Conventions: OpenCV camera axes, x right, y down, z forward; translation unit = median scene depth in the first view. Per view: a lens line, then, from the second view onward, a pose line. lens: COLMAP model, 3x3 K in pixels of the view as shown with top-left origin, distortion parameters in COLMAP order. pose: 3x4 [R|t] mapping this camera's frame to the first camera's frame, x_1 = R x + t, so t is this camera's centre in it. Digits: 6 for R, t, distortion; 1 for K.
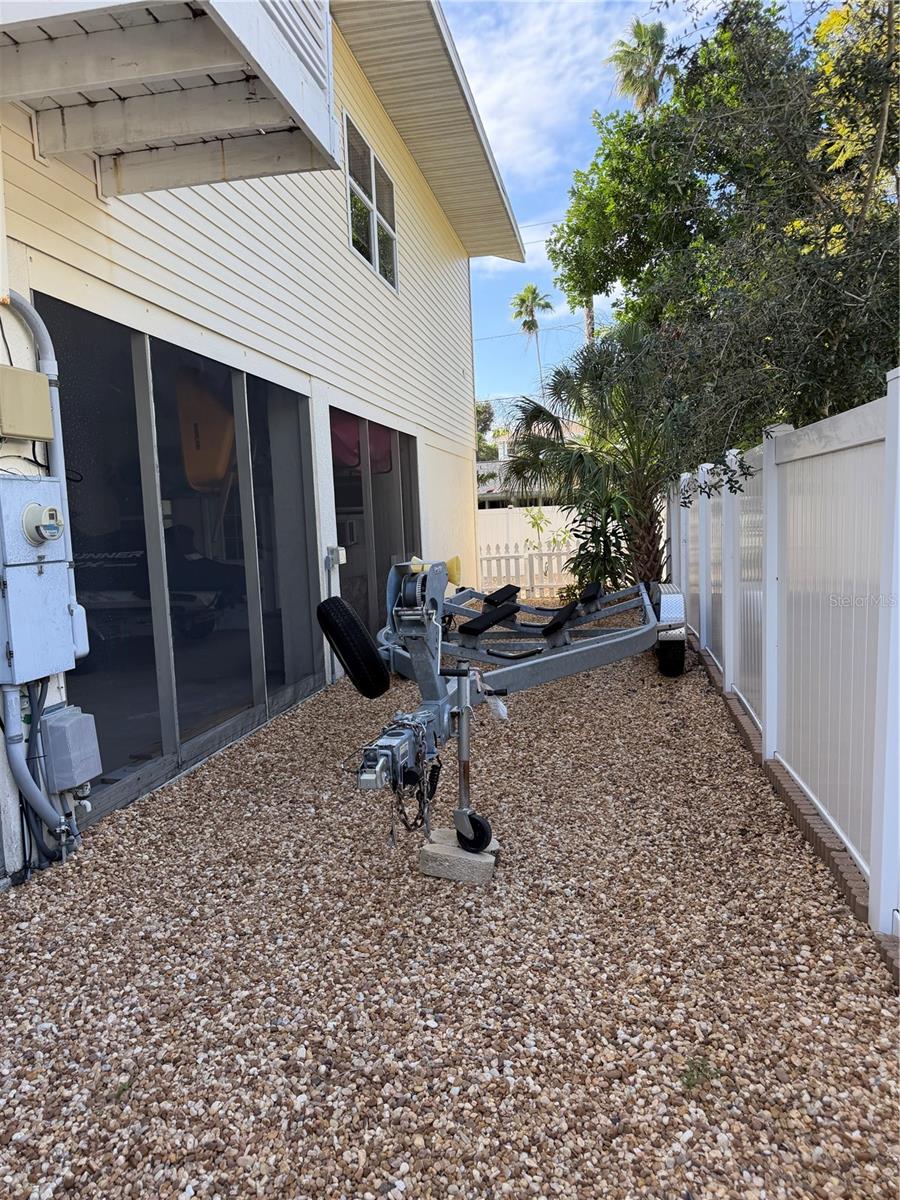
lens RADIAL K [[837.9, 0, 450.0], [0, 837.9, 600.0], [0, 0, 1]] dist [0.090144, -0.089873]
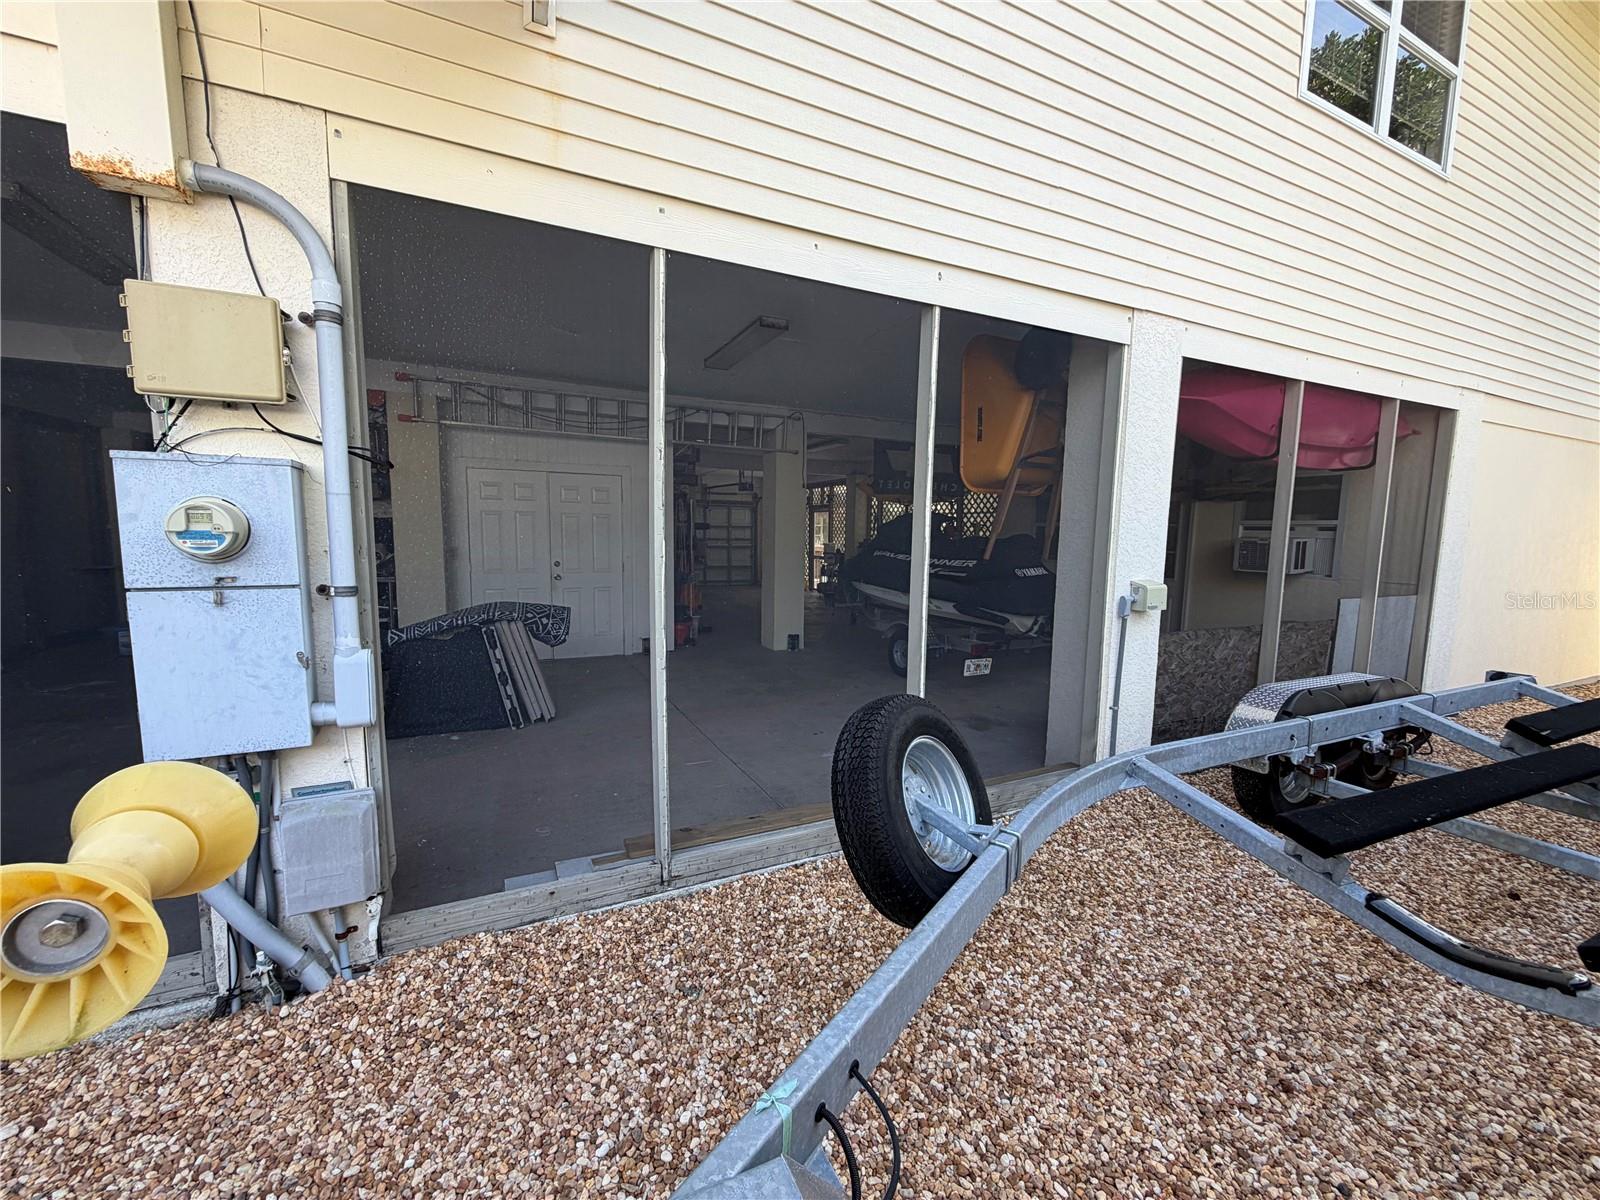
lens RADIAL K [[630.0, 0, 791.9], [0, 630.0, 603.3], [0, 0, 1]] dist [0.002516, 0.000297]
pose [[0.595666, 0.137635, -0.791353, 0.086326], [-0.112564, 0.989791, 0.087419, -0.062107], [0.795306, 0.037005, 0.605077, 0.527073]]
